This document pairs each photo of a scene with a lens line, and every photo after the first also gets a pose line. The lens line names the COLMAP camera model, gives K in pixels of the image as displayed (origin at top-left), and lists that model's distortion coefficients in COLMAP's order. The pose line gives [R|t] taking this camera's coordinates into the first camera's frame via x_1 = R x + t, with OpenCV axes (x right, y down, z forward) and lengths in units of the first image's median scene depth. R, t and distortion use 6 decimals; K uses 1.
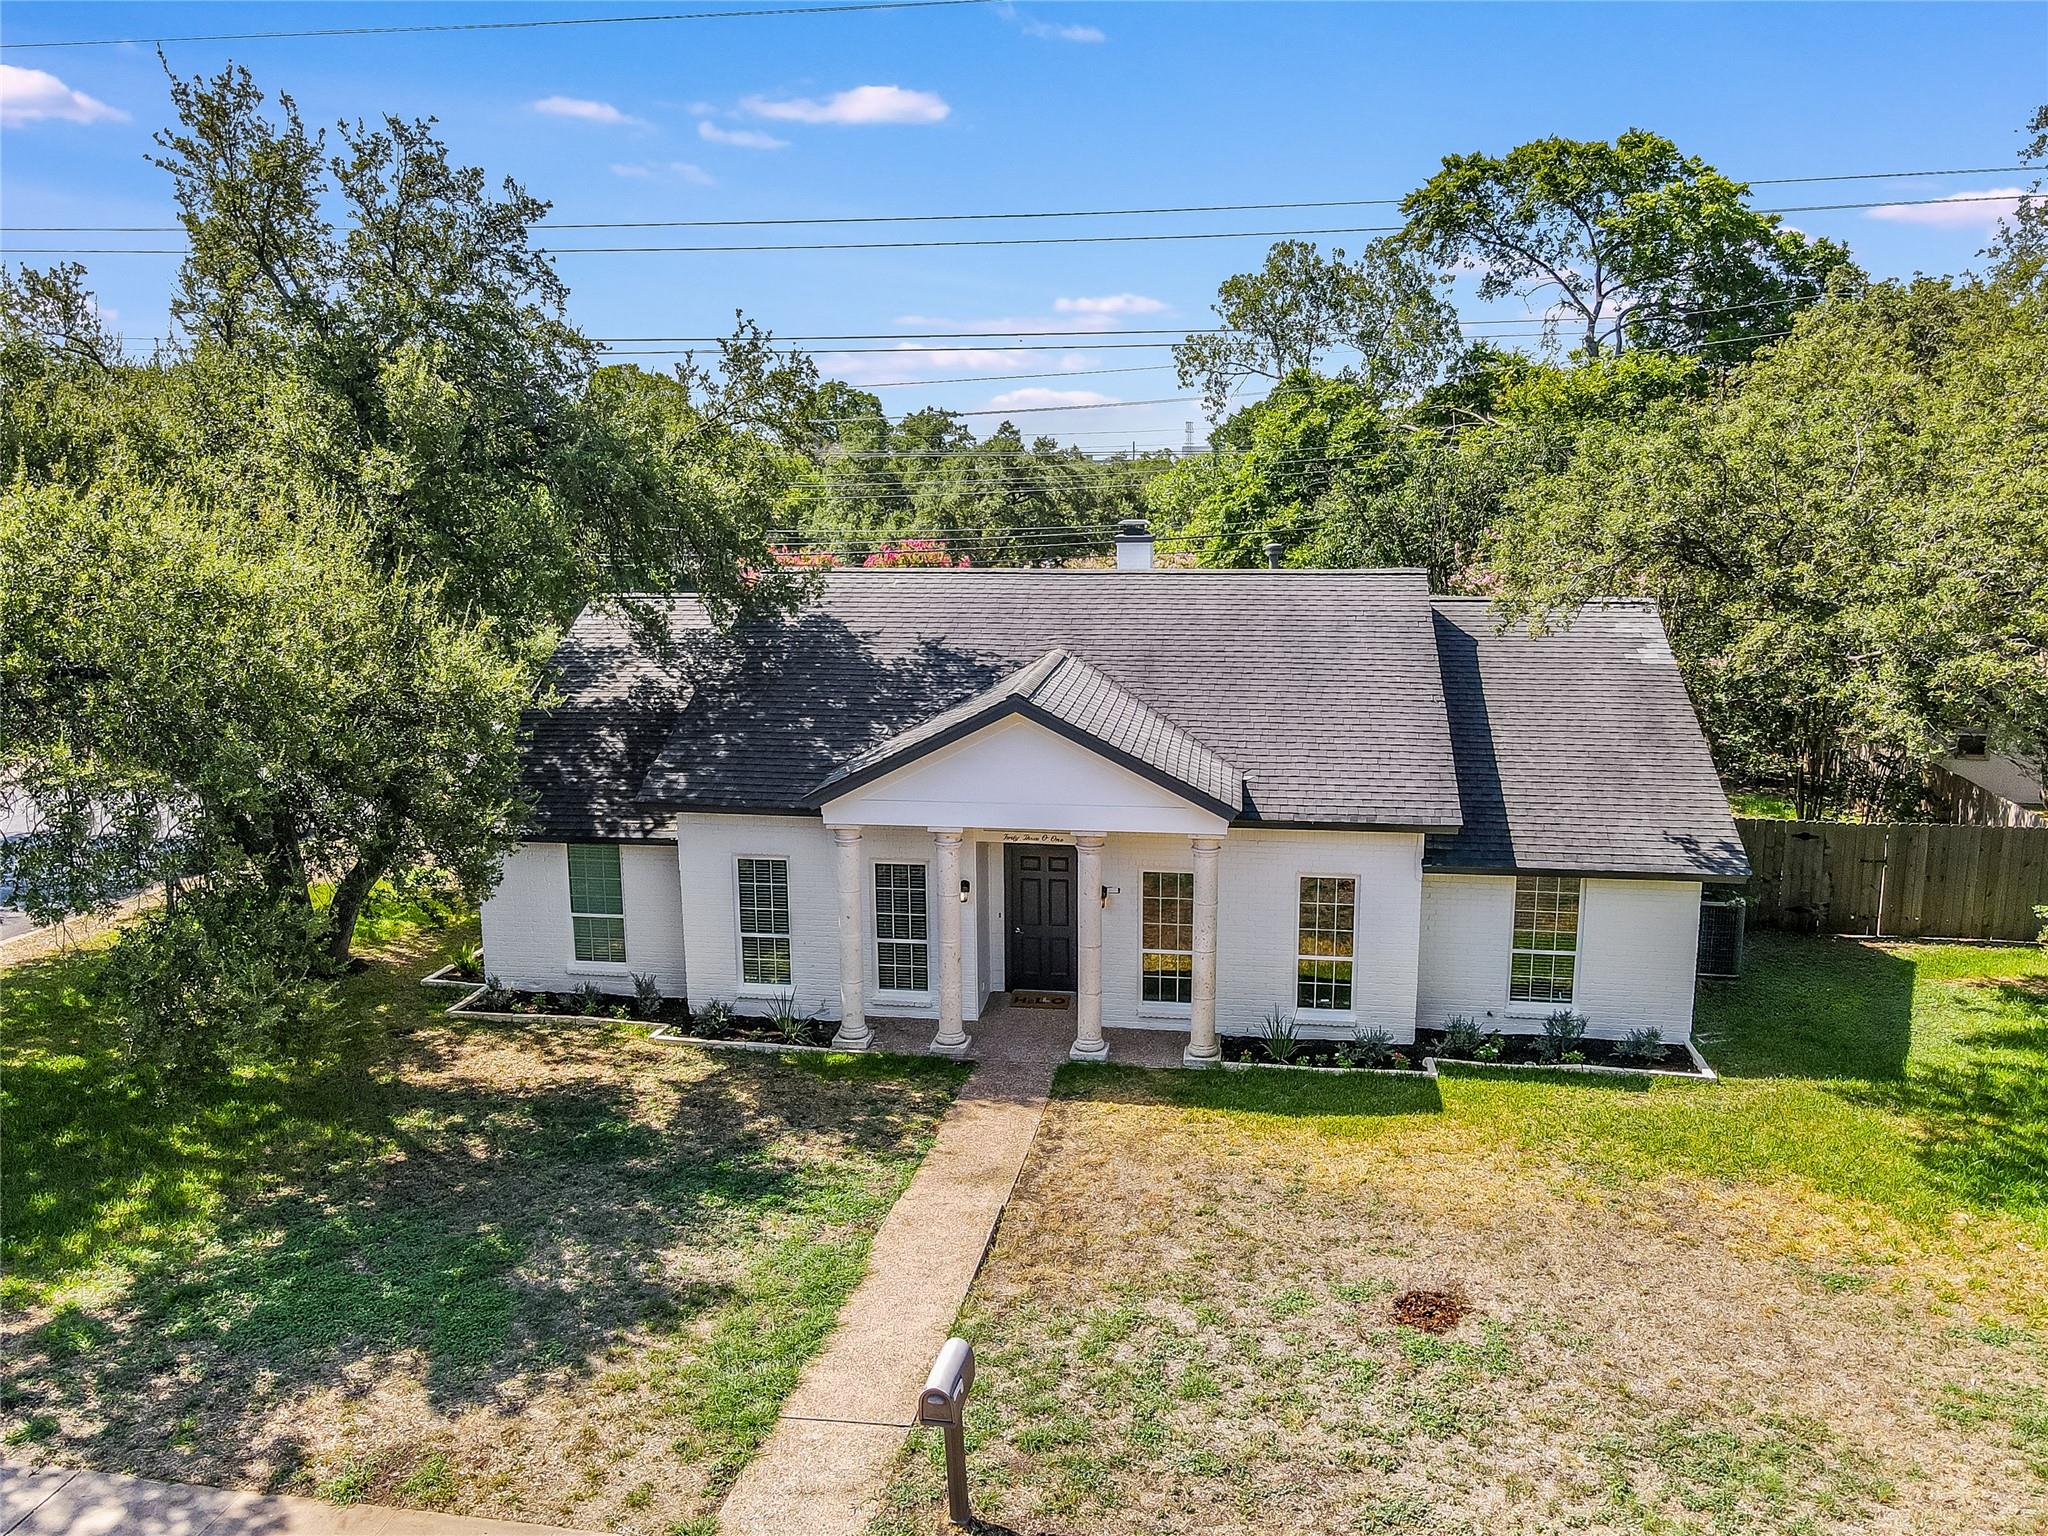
lens RADIAL K [[1517.5, 0, 1024.0], [0, 1517.5, 768.0], [0, 0, 1]] dist [0.016361, -0.001413]
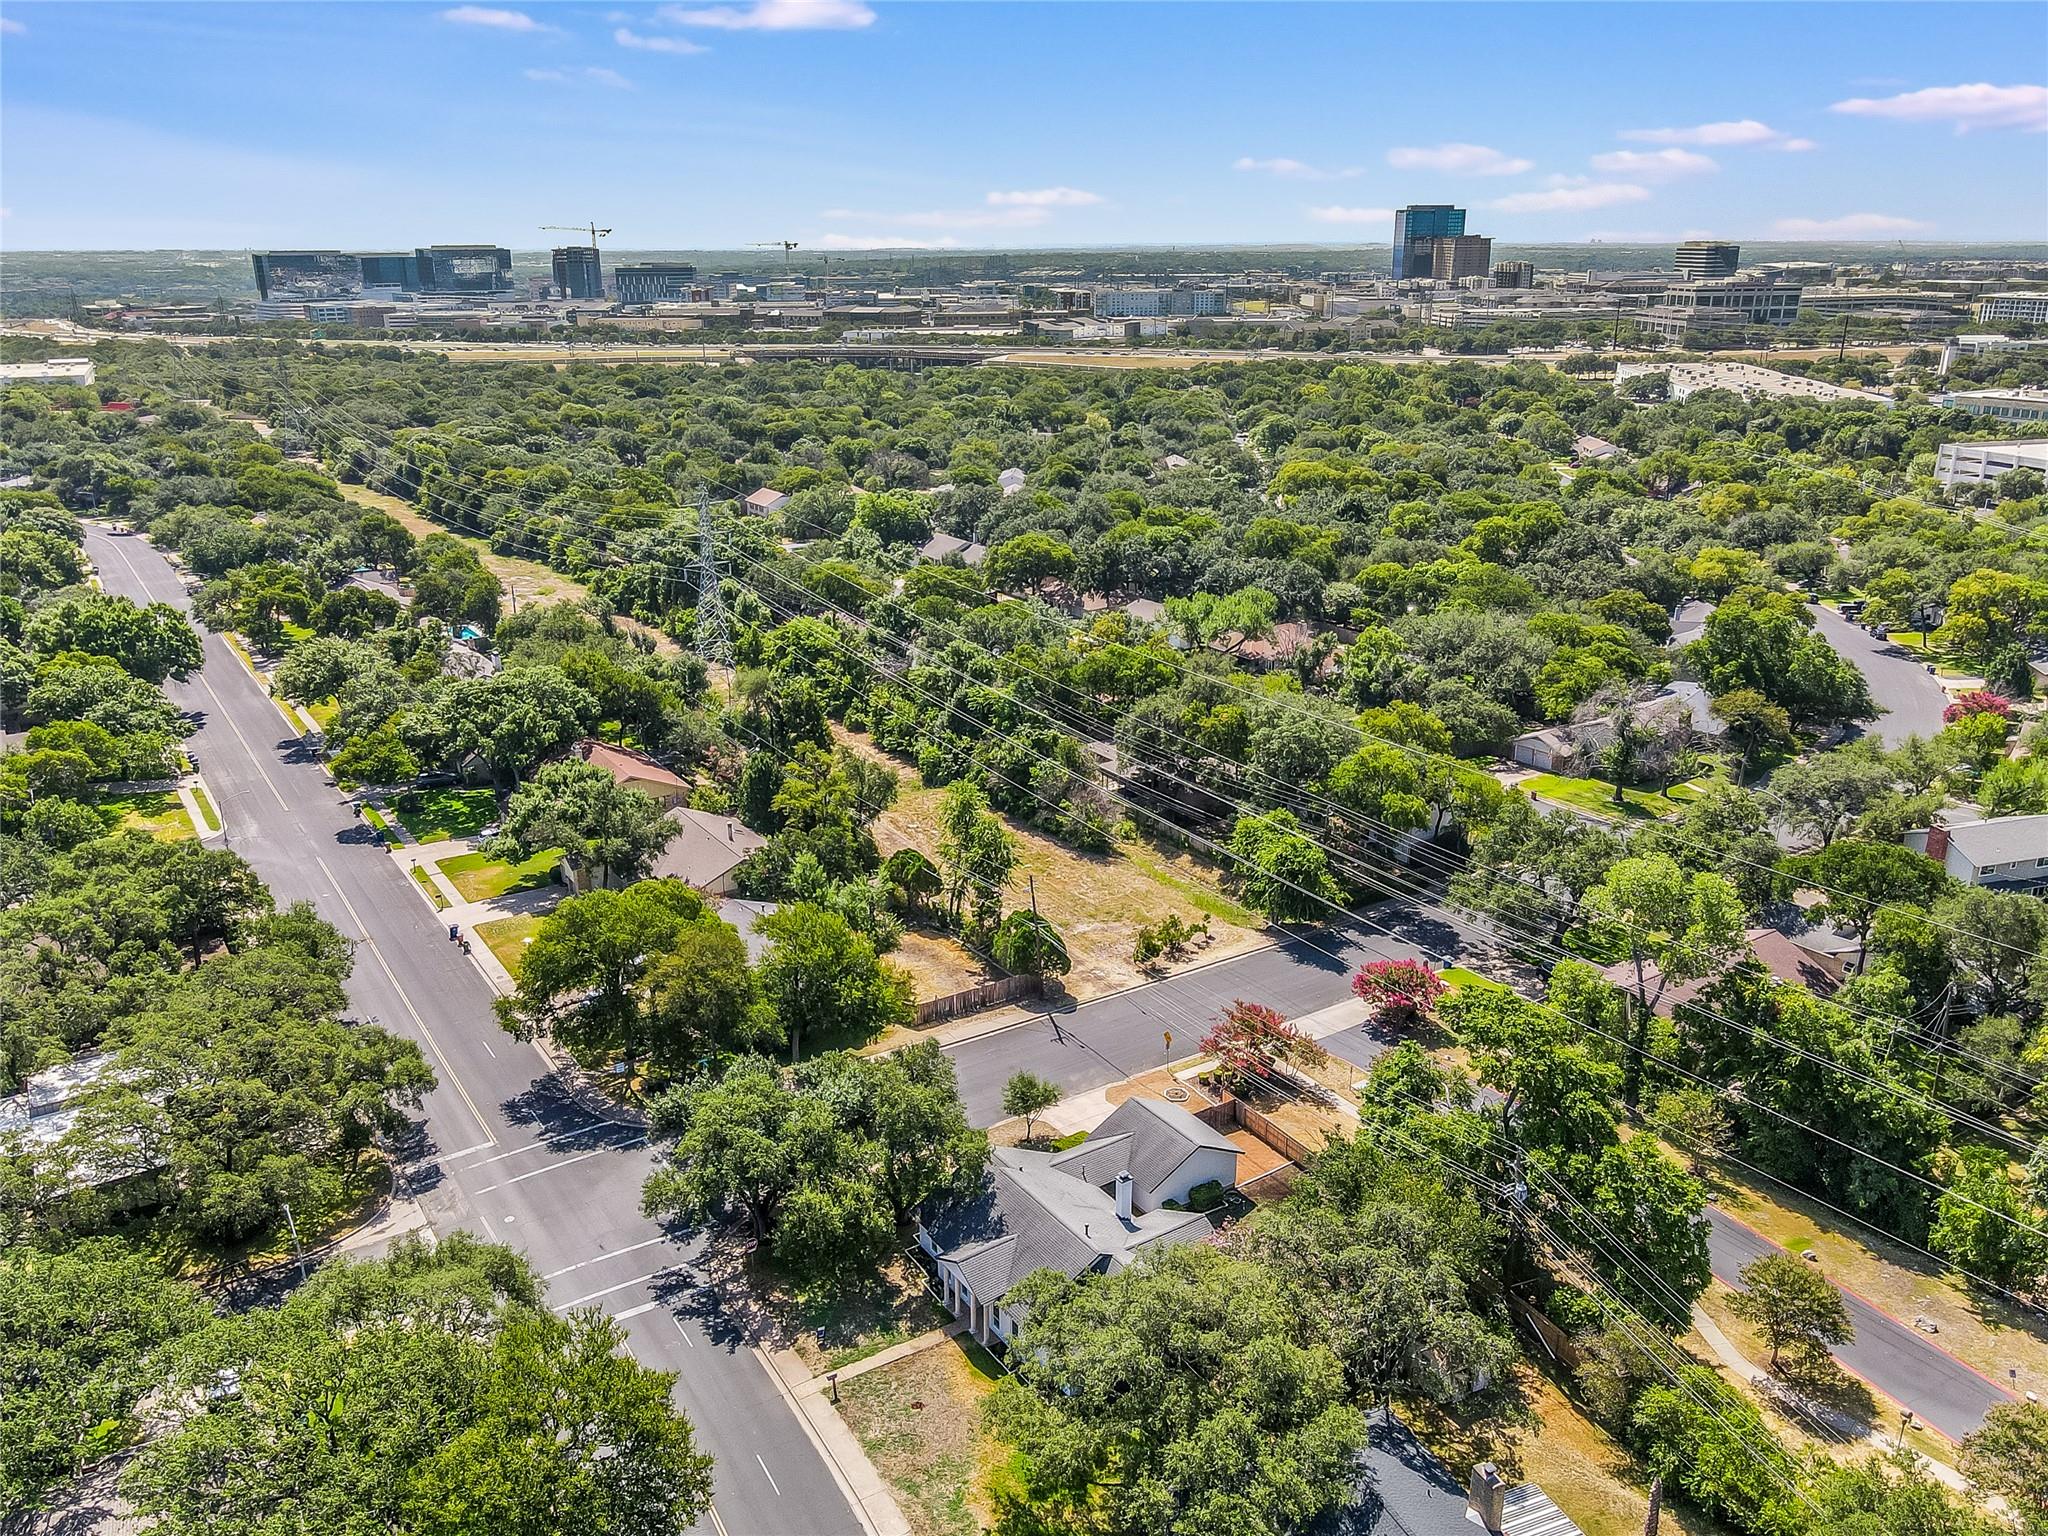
lens RADIAL K [[1517.5, 0, 1024.0], [0, 1517.5, 768.0], [0, 0, 1]] dist [0.016361, -0.001413]
pose [[0.677818, 0.235877, -0.696365, 3.152473], [-0.138342, 0.971139, 0.194293, -2.546716], [0.722097, -0.035359, 0.690888, -2.153214]]
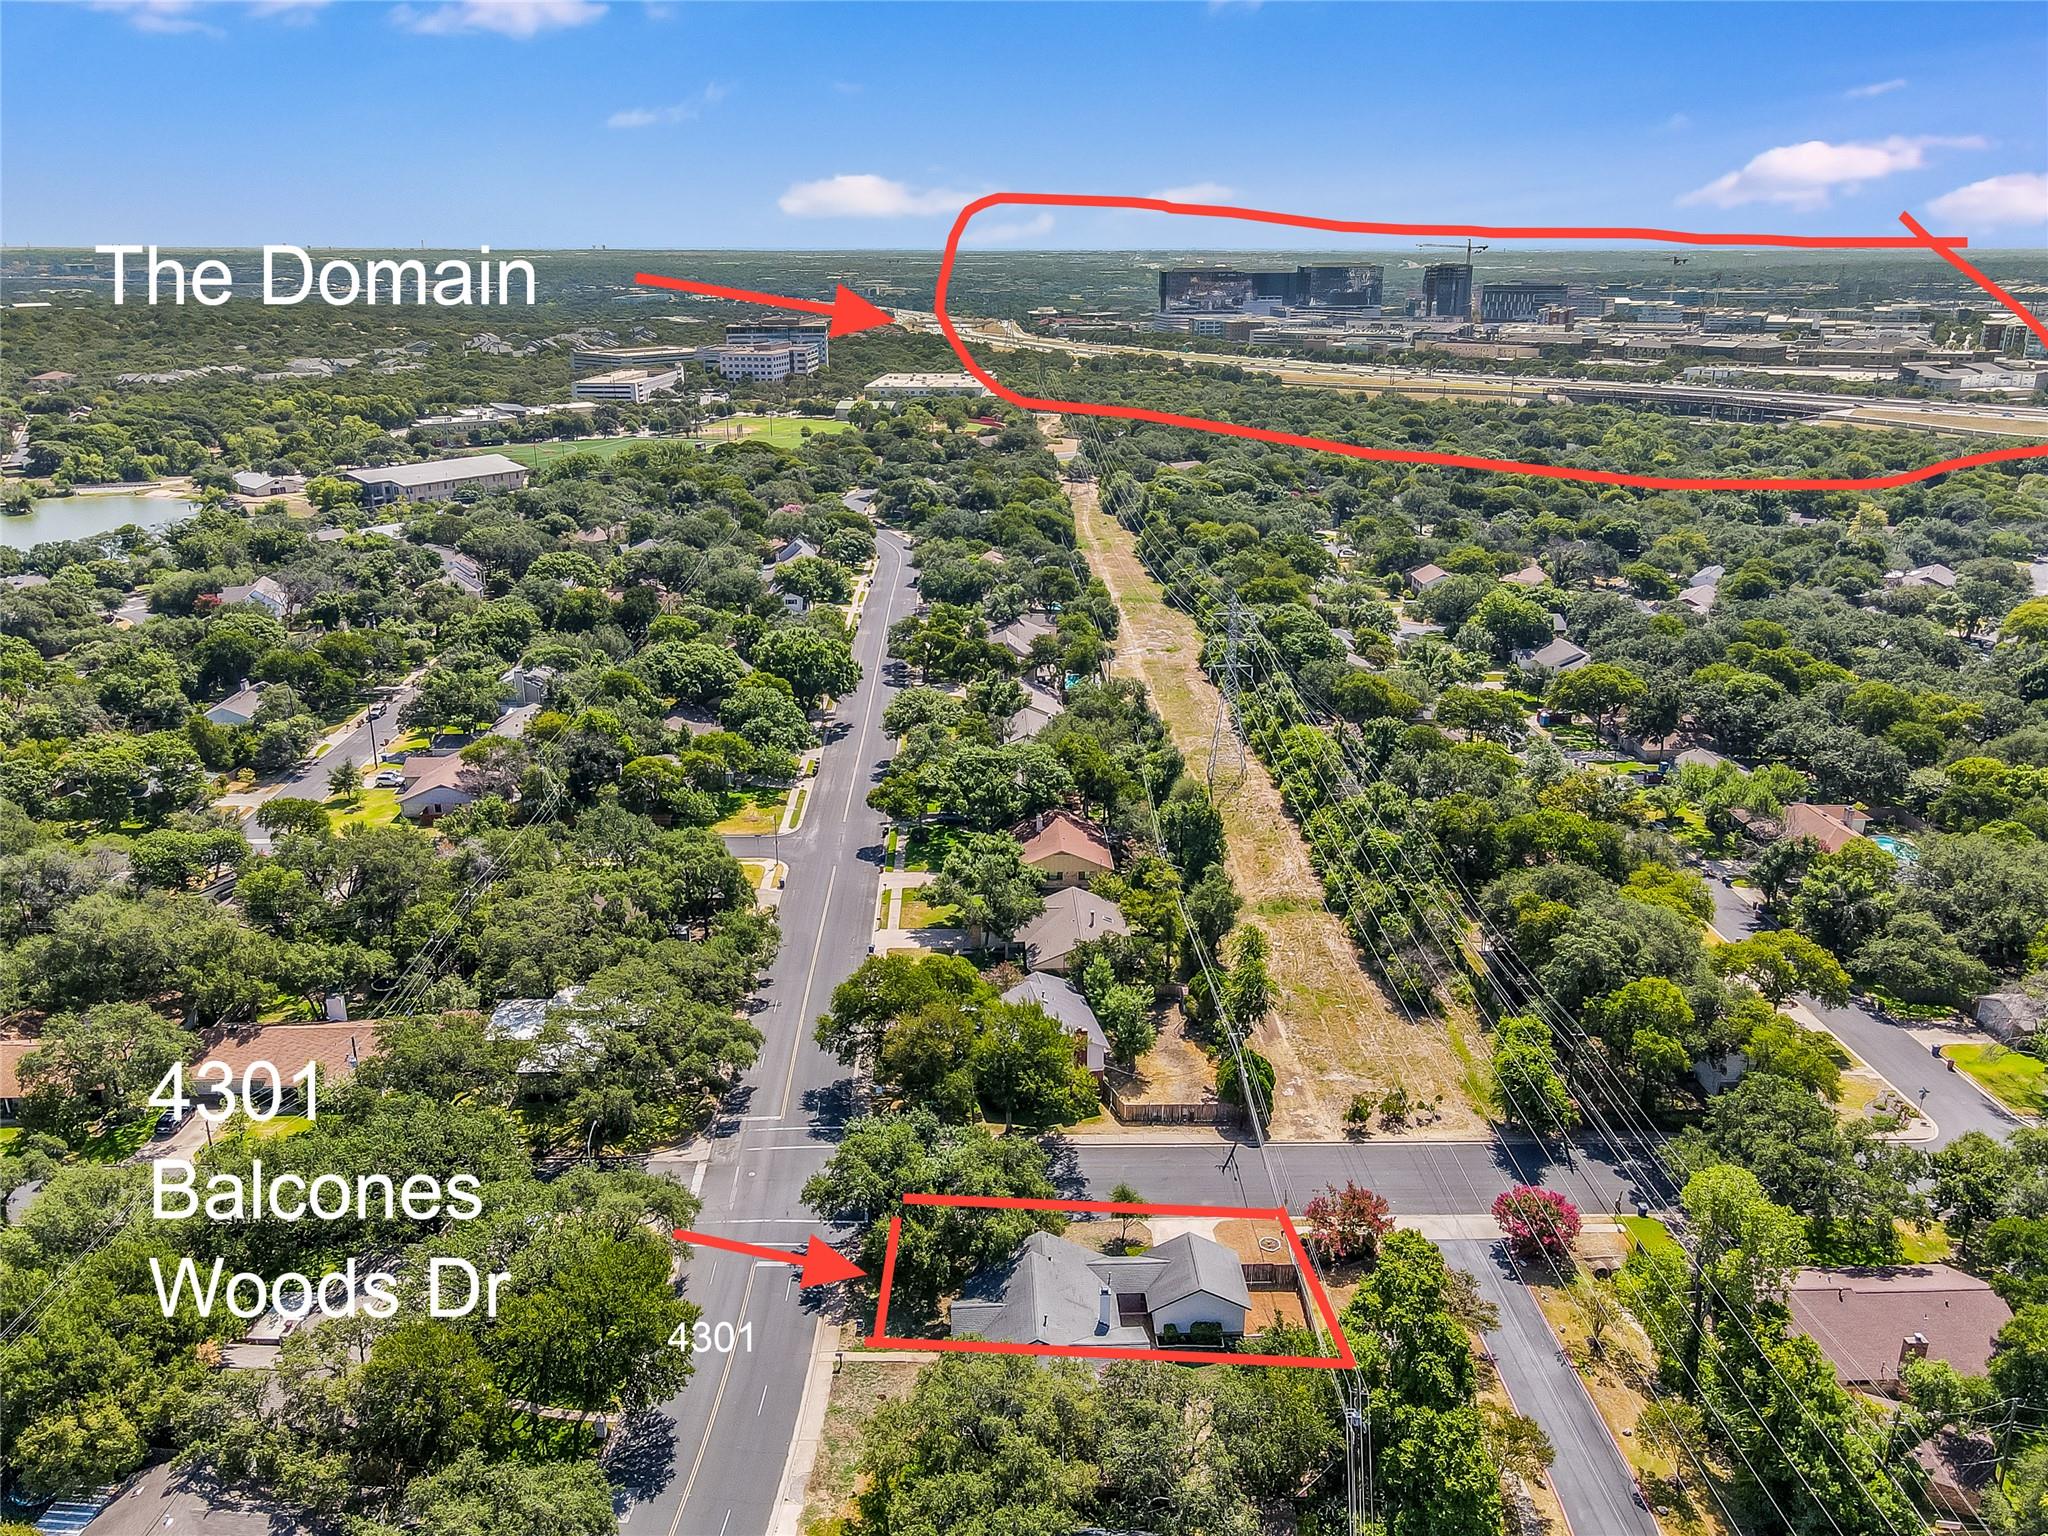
lens RADIAL K [[1517.5, 0, 1024.0], [0, 1517.5, 768.0], [0, 0, 1]] dist [0.016361, -0.001413]
pose [[0.199972, 0.314153, -0.928073, 5.301715], [-0.192411, 0.941352, 0.277189, -4.023486], [0.960723, 0.123142, 0.248690, -0.599048]]
